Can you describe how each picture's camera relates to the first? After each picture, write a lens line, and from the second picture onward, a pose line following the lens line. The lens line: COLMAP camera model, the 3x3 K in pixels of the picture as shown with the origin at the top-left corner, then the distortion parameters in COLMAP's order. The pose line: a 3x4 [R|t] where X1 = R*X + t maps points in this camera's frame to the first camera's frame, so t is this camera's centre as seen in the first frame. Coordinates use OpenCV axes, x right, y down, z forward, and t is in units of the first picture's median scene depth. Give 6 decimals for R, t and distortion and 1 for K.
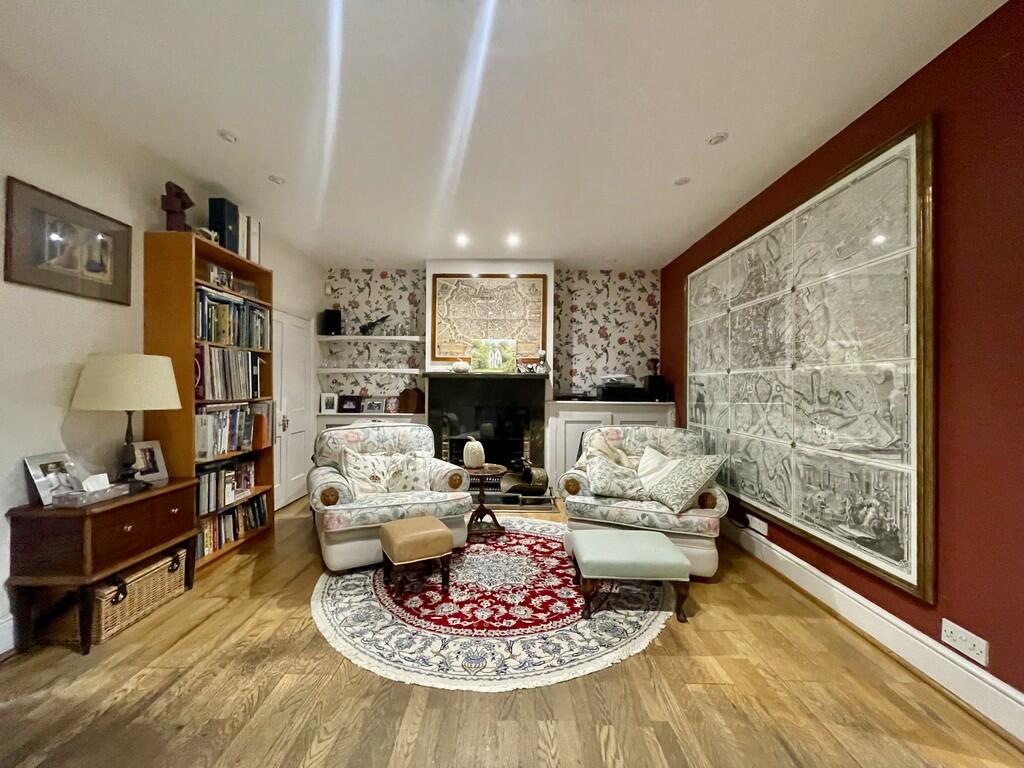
lens RADIAL K [[417.5, 0, 504.0], [0, 417.5, 383.1], [0, 0, 1]] dist [0.014935, -0.007796]
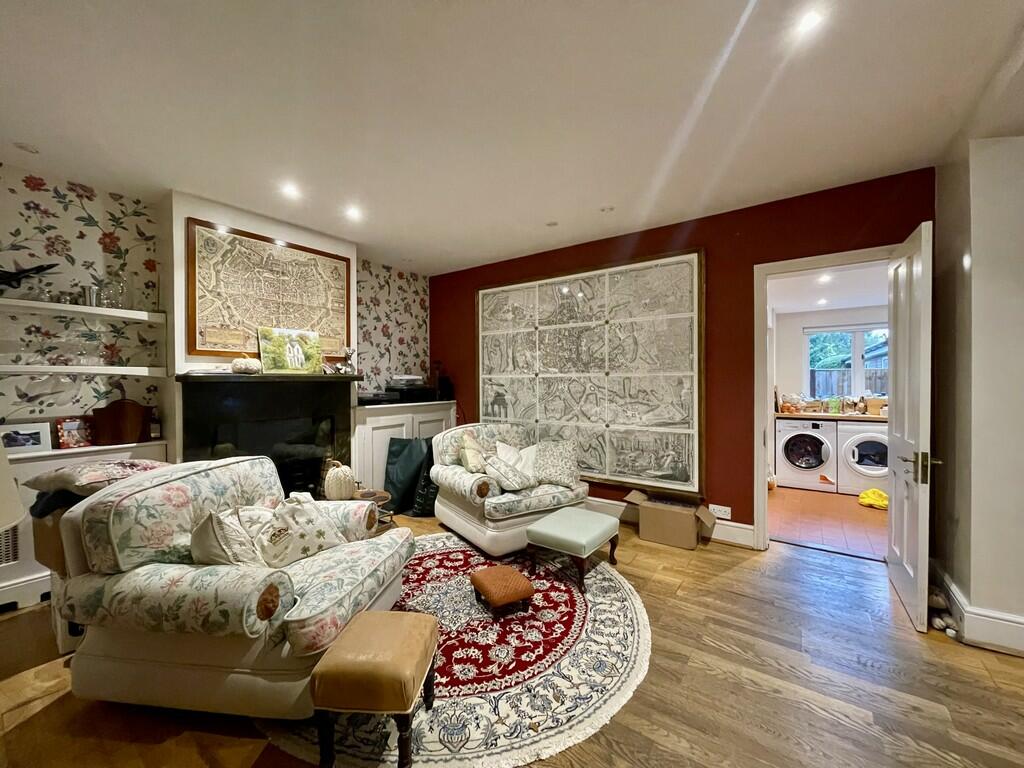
lens RADIAL K [[417.5, 0, 504.0], [0, 417.5, 383.1], [0, 0, 1]] dist [0.014935, -0.007796]
pose [[0.573283, -0.018730, 0.819144, -0.626875], [0.005309, 0.999803, 0.019145, -0.031068], [-0.819341, -0.006627, 0.573269, 0.372399]]
